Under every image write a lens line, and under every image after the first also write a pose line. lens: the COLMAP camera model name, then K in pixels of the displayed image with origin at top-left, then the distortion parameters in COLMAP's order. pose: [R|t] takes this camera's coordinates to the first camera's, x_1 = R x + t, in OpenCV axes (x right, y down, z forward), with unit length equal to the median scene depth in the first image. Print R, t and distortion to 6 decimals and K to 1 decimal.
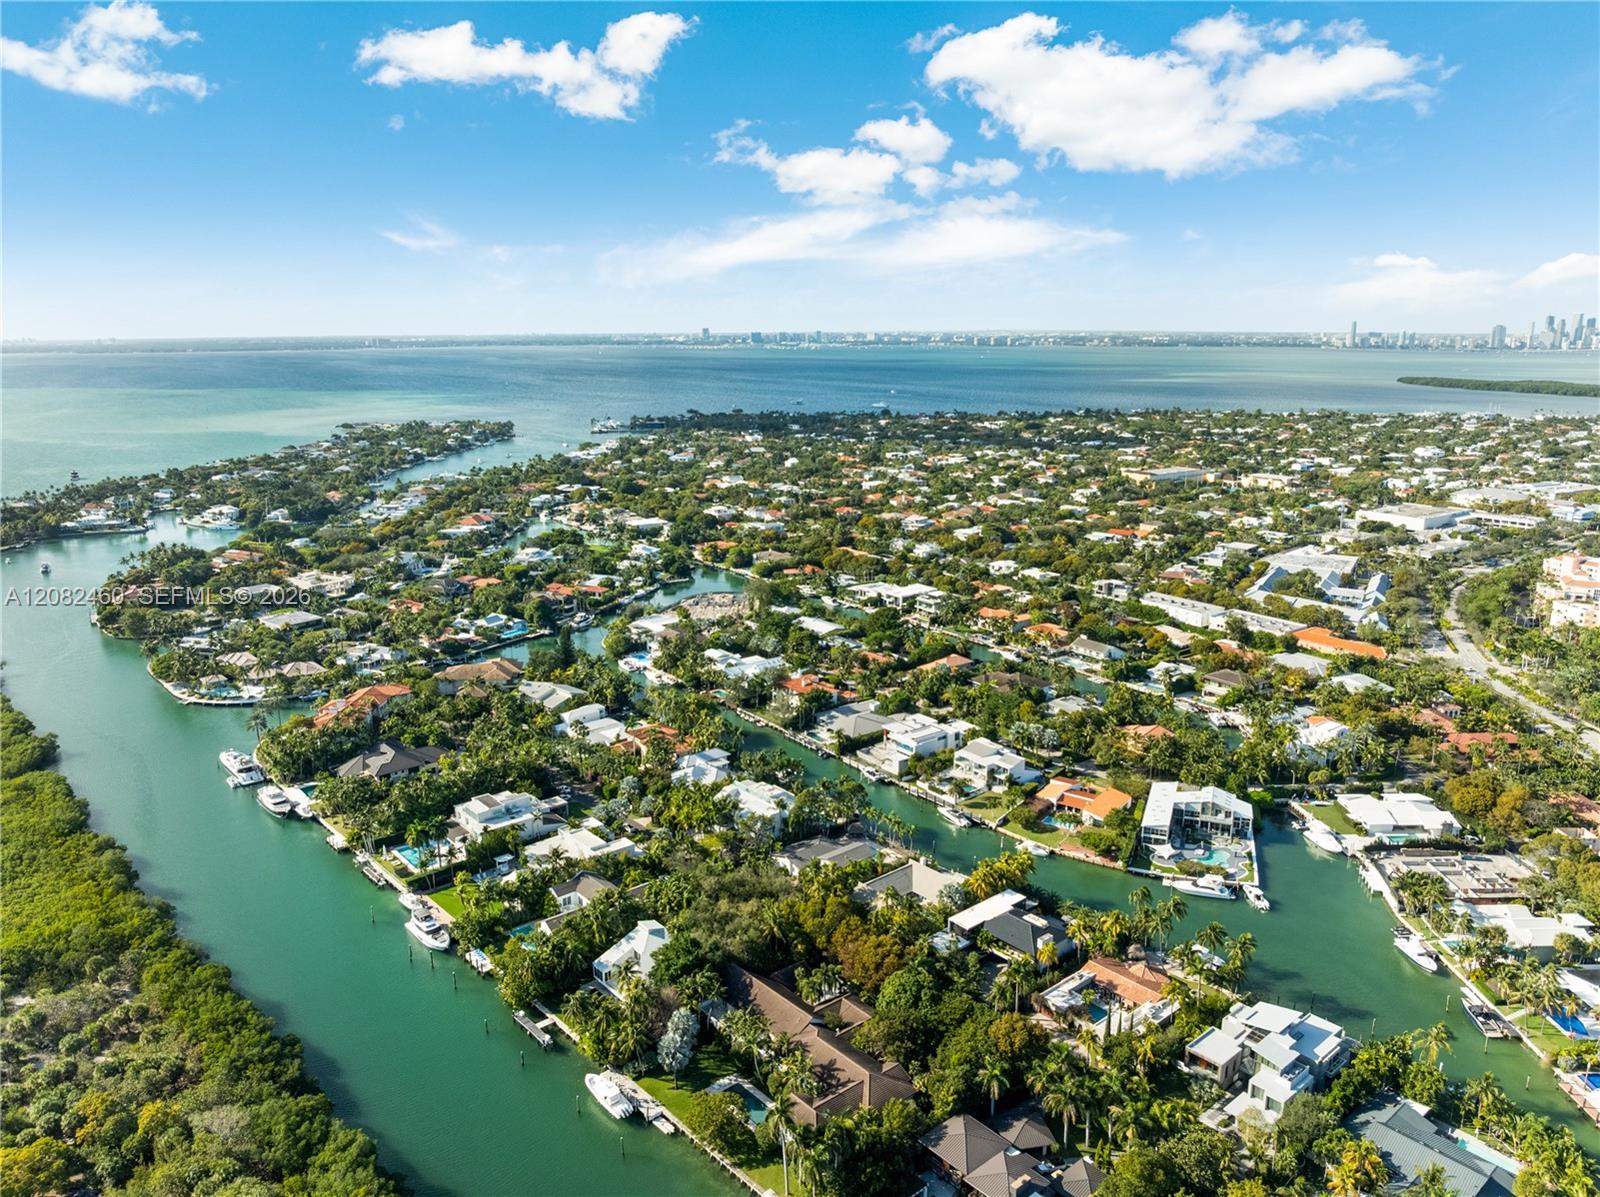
lens RADIAL K [[1135.4, 0, 800.0], [0, 1135.4, 598.5], [0, 0, 1]] dist [-0.034805, -0.001889]
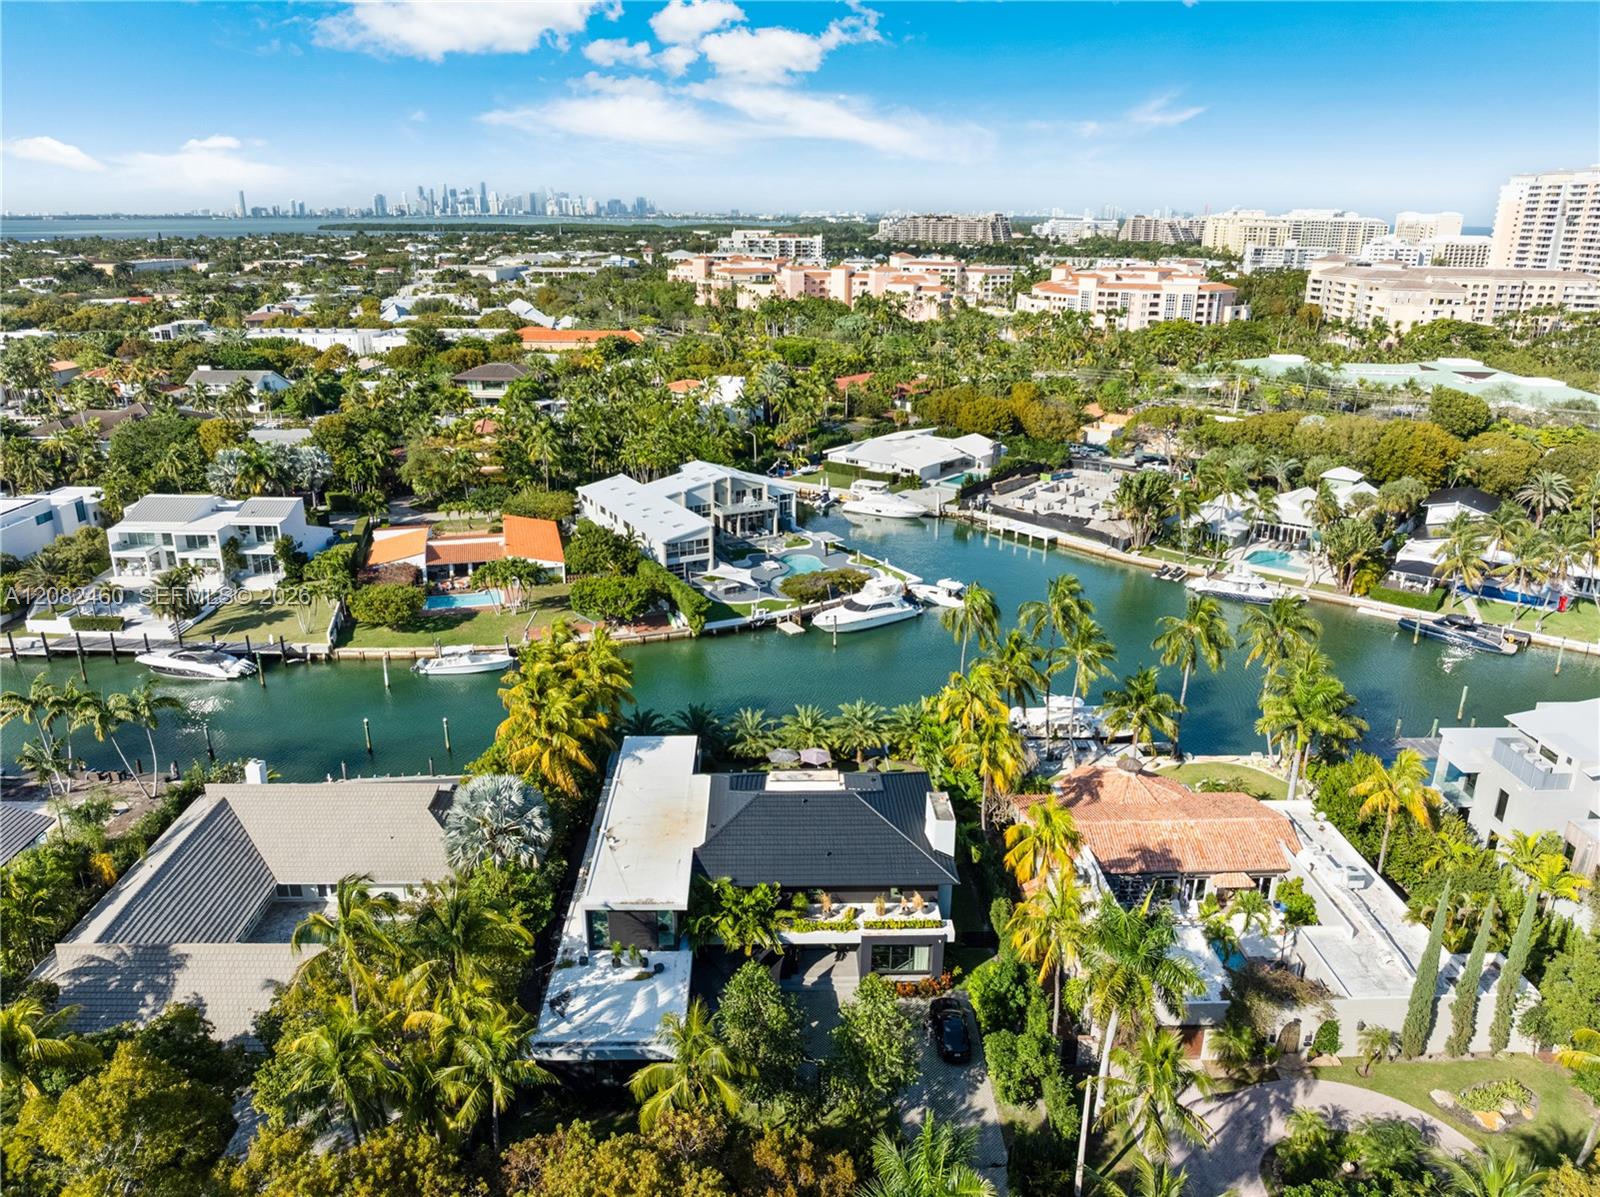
lens RADIAL K [[1135.4, 0, 800.0], [0, 1135.4, 598.5], [0, 0, 1]] dist [-0.034805, -0.001889]
pose [[0.628189, -0.248744, 0.737228, -0.002034], [0.173116, 0.968453, 0.179248, 0.139424], [-0.758558, 0.015025, 0.651433, 0.611919]]
